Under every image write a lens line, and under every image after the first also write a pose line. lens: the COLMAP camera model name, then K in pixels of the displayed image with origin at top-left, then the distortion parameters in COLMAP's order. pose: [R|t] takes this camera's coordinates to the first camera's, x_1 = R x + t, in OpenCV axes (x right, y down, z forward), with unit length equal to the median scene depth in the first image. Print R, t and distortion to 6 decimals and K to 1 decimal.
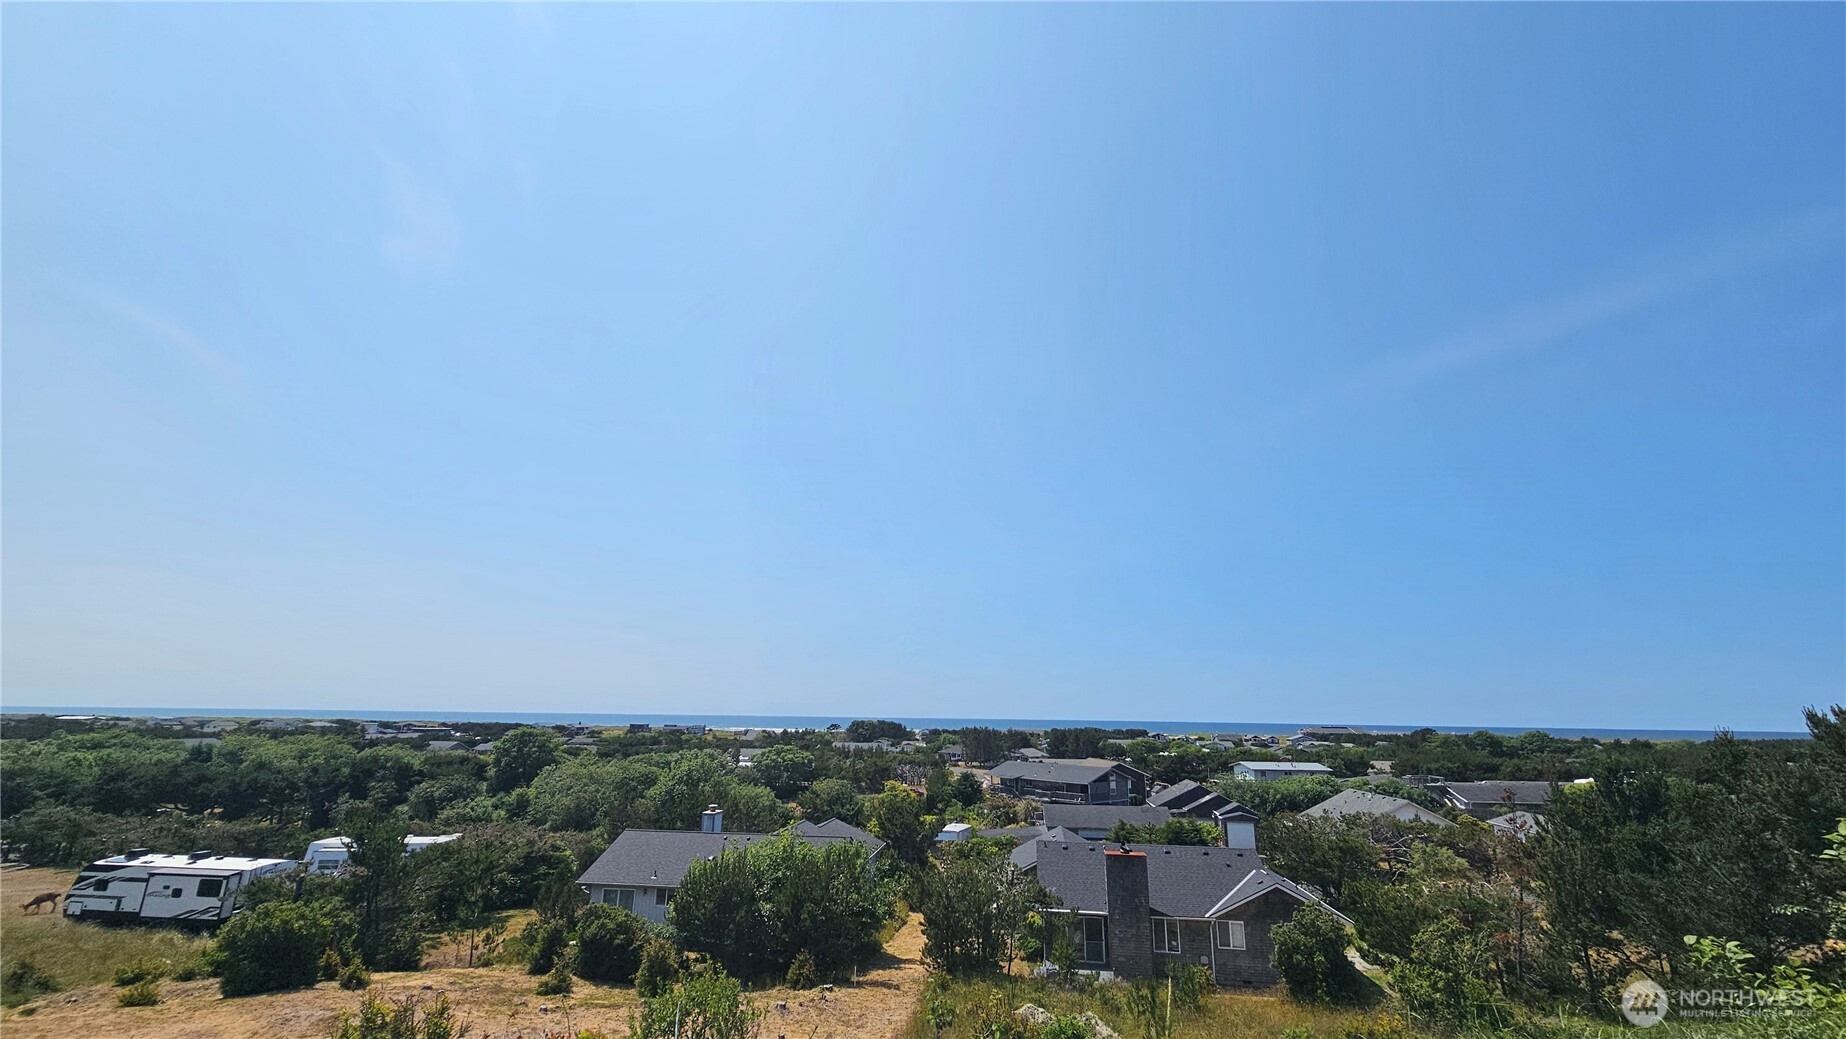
lens RADIAL K [[757.5, 0, 922.7], [0, 757.5, 524.3], [0, 0, 1]] dist [-0.002910, 0.001345]
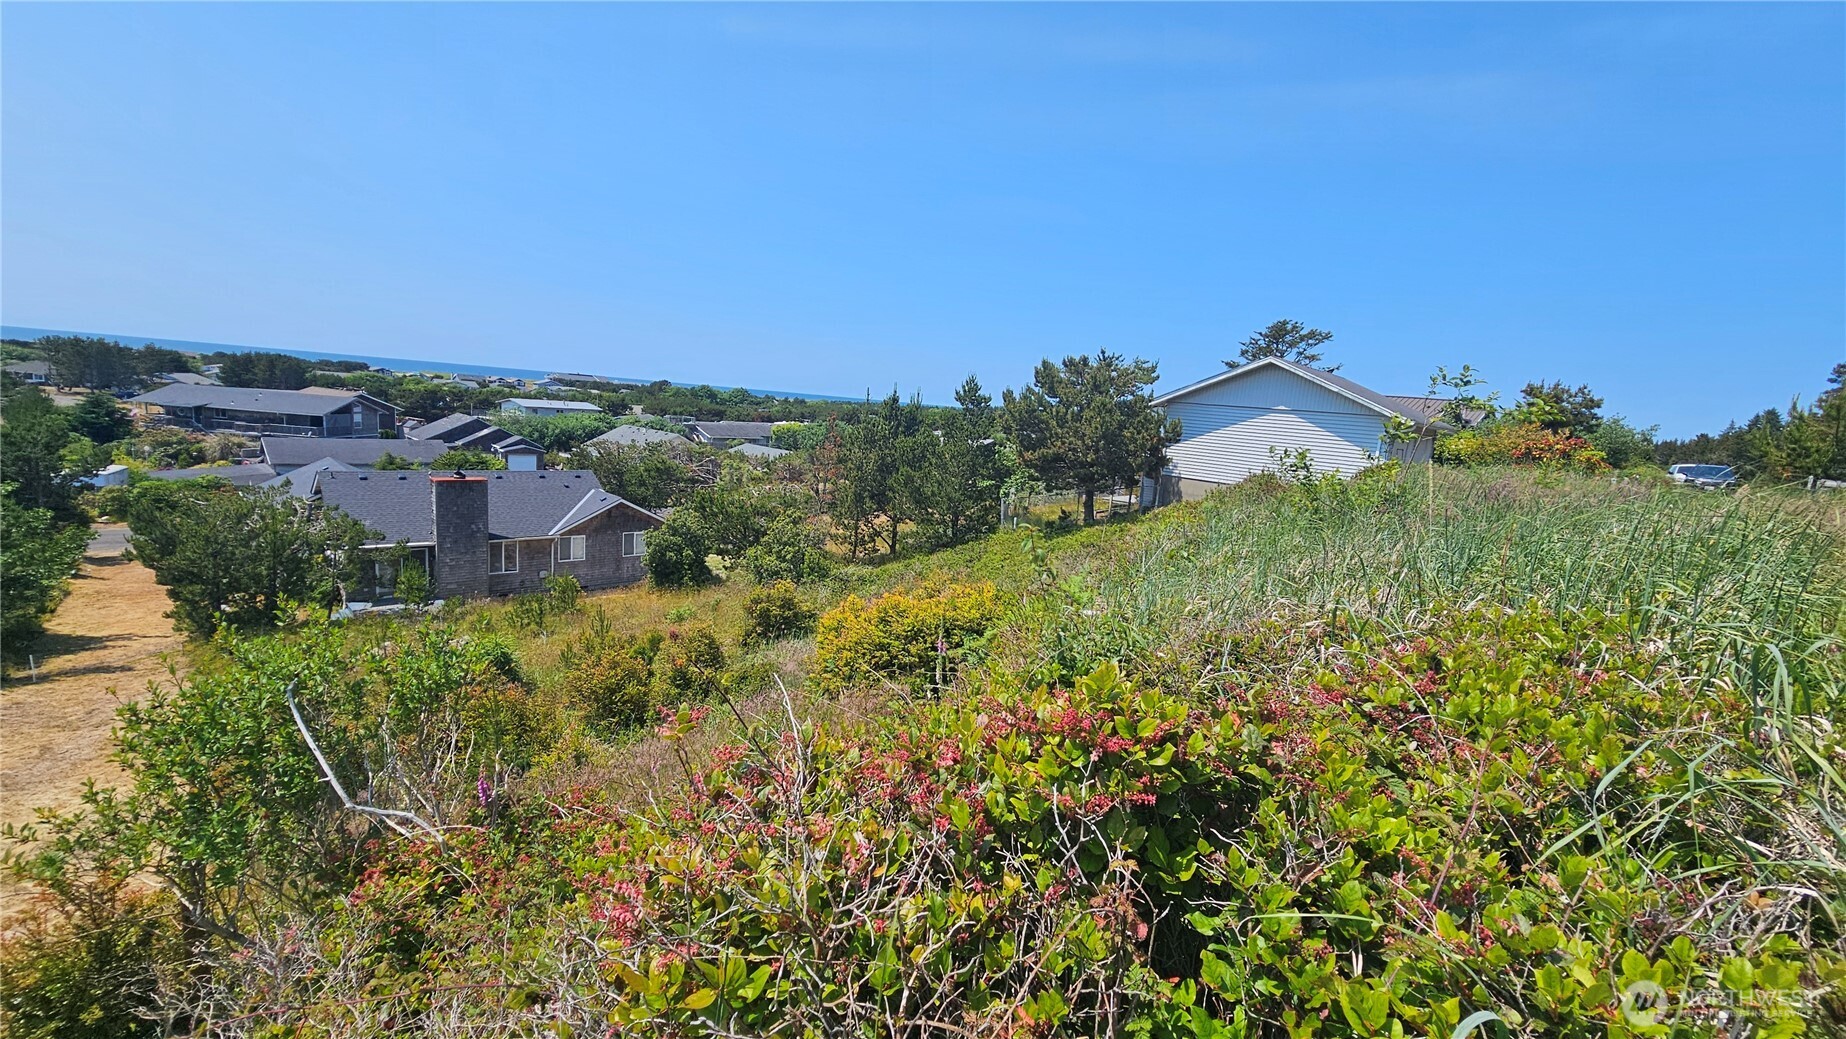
lens RADIAL K [[757.5, 0, 926.6], [0, 757.5, 522.8], [0, 0, 1]] dist [-0.002910, 0.001345]
pose [[0.607220, -0.088056, 0.789639, -0.041665], [-0.267992, 0.912901, 0.307883, 0.029698], [-0.747974, -0.398570, 0.530733, 0.050414]]
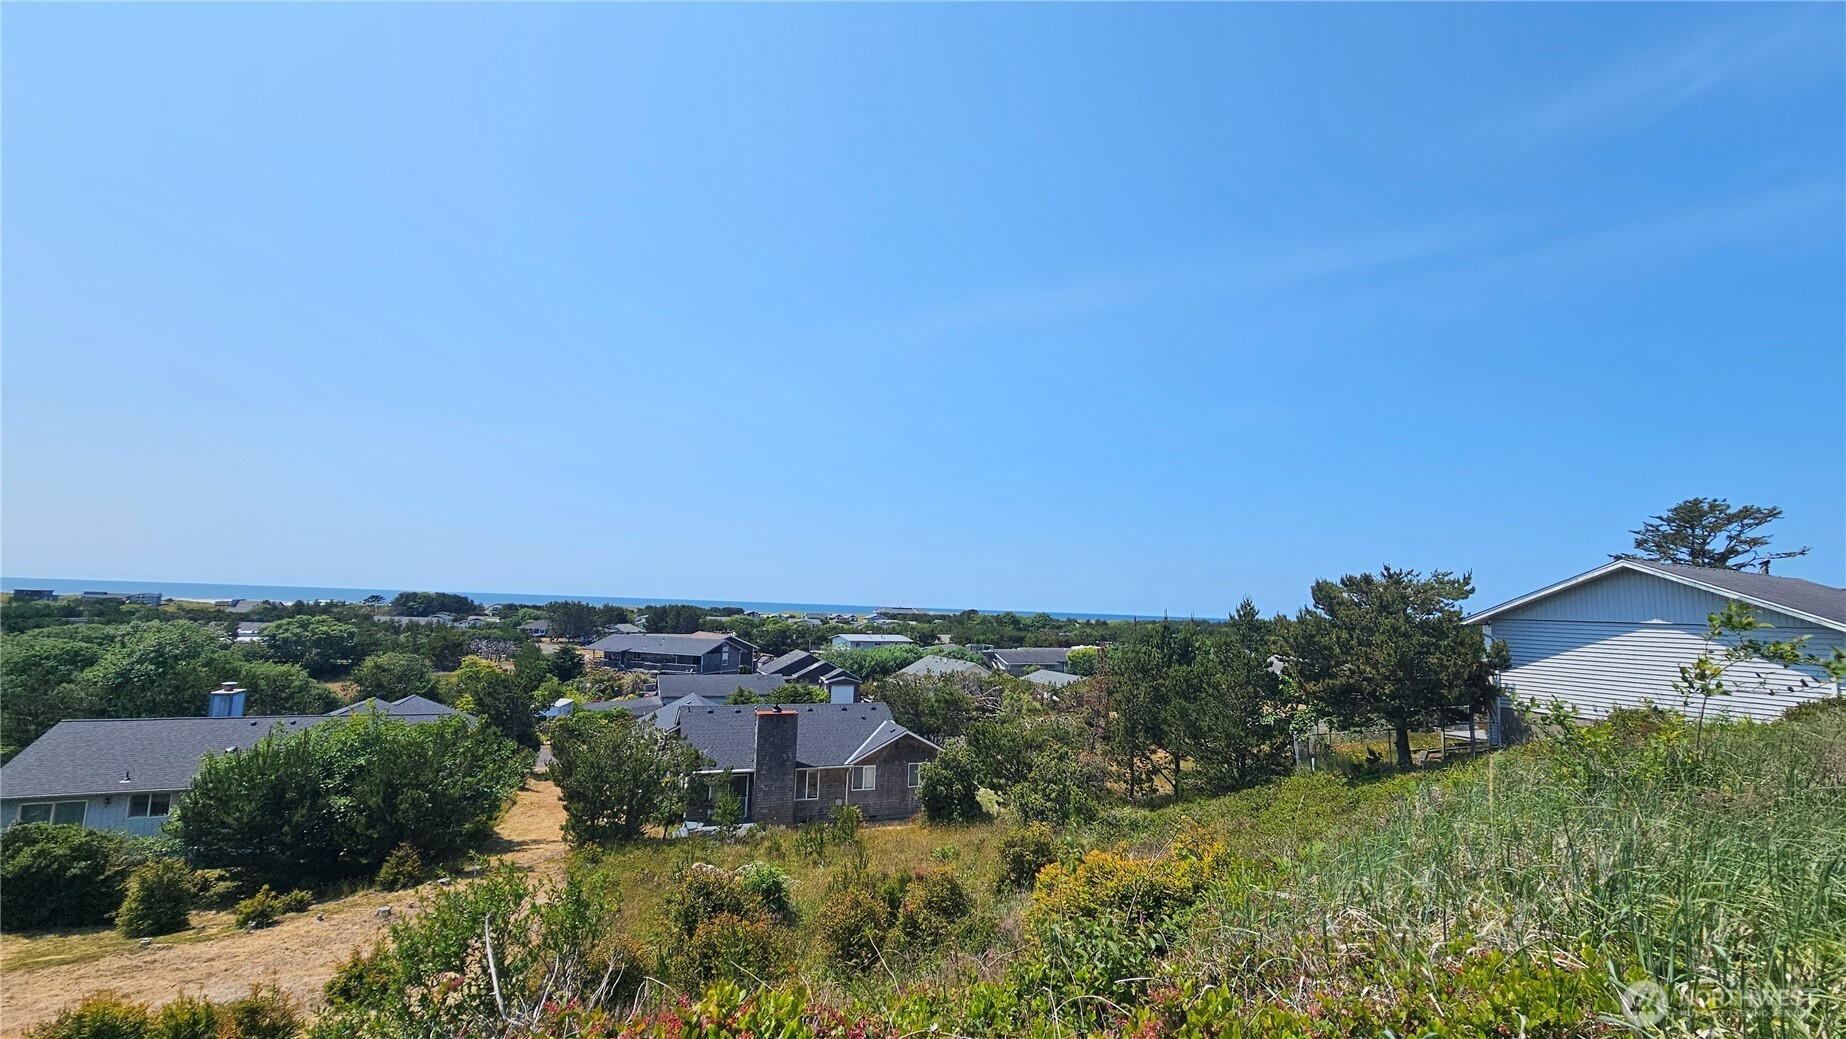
lens RADIAL K [[757.5, 0, 925.9], [0, 757.5, 526.7], [0, 0, 1]] dist [-0.002910, 0.001345]
pose [[0.866674, 0.067142, 0.494336, -0.032378], [-0.143444, 0.982595, 0.118028, 0.018697], [-0.477807, -0.173202, 0.861221, 0.033518]]
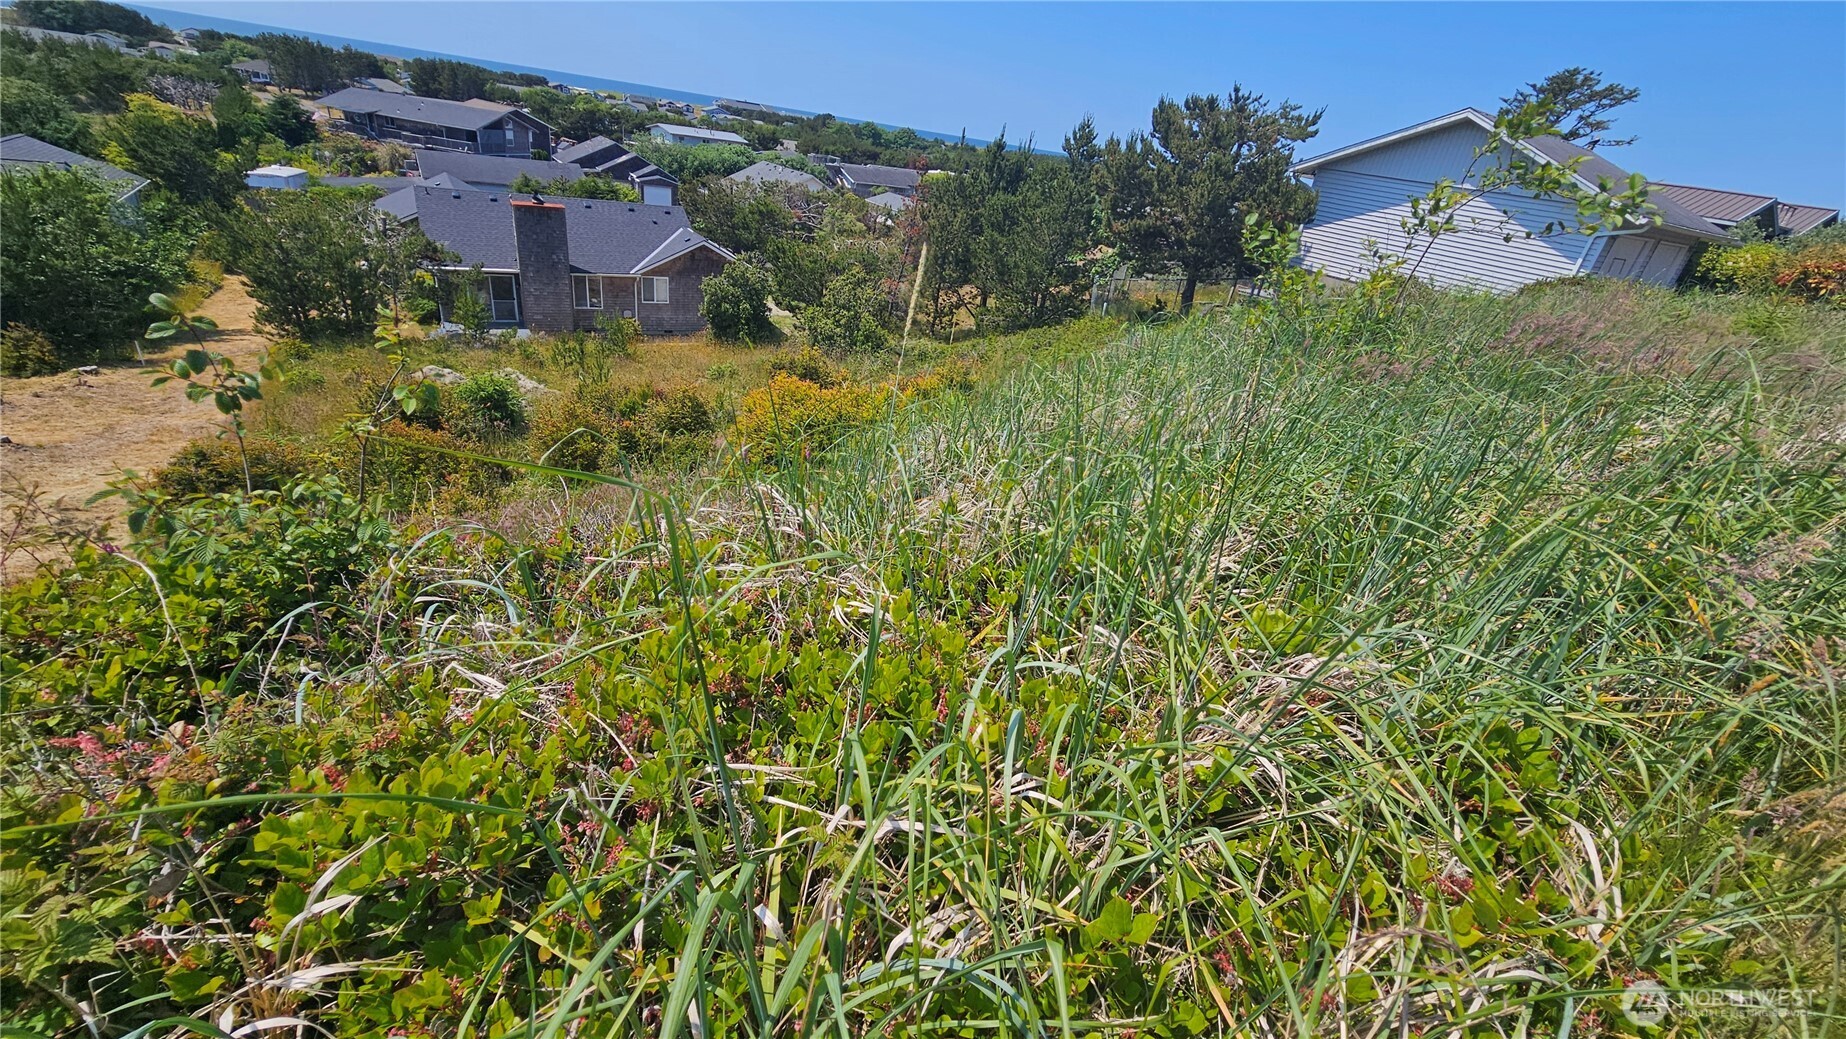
lens RADIAL K [[757.5, 0, 925.5], [0, 757.5, 526.5], [0, 0, 1]] dist [-0.002910, 0.001345]
pose [[0.765331, -0.212080, 0.607693, 0.003059], [-0.281616, 0.738645, 0.612450, 0.025221], [-0.578758, -0.639863, 0.505582, 0.037407]]
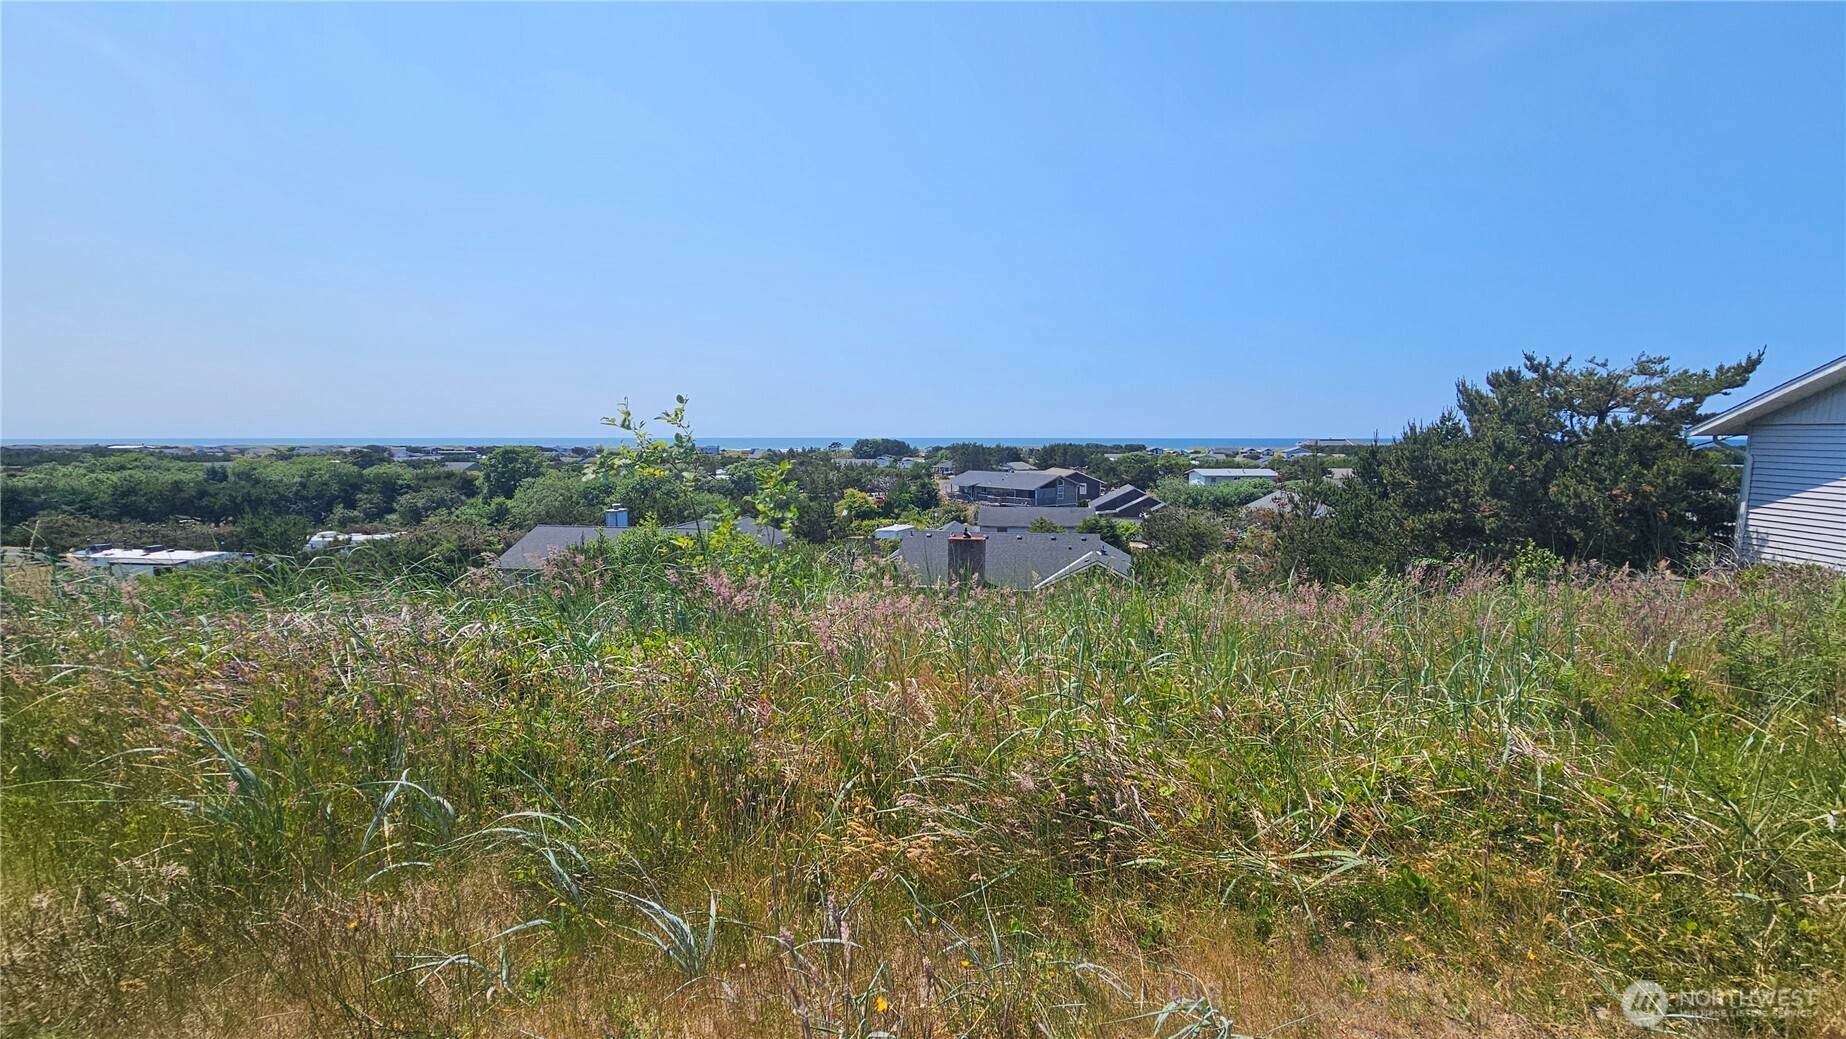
lens RADIAL K [[757.5, 0, 921.6], [0, 757.5, 520.1], [0, 0, 1]] dist [-0.002910, 0.001345]
pose [[0.999575, -0.010619, -0.027139, 0.098926], [0.019470, 0.936262, 0.350762, 0.010457], [0.021685, -0.351141, 0.936071, -0.007854]]
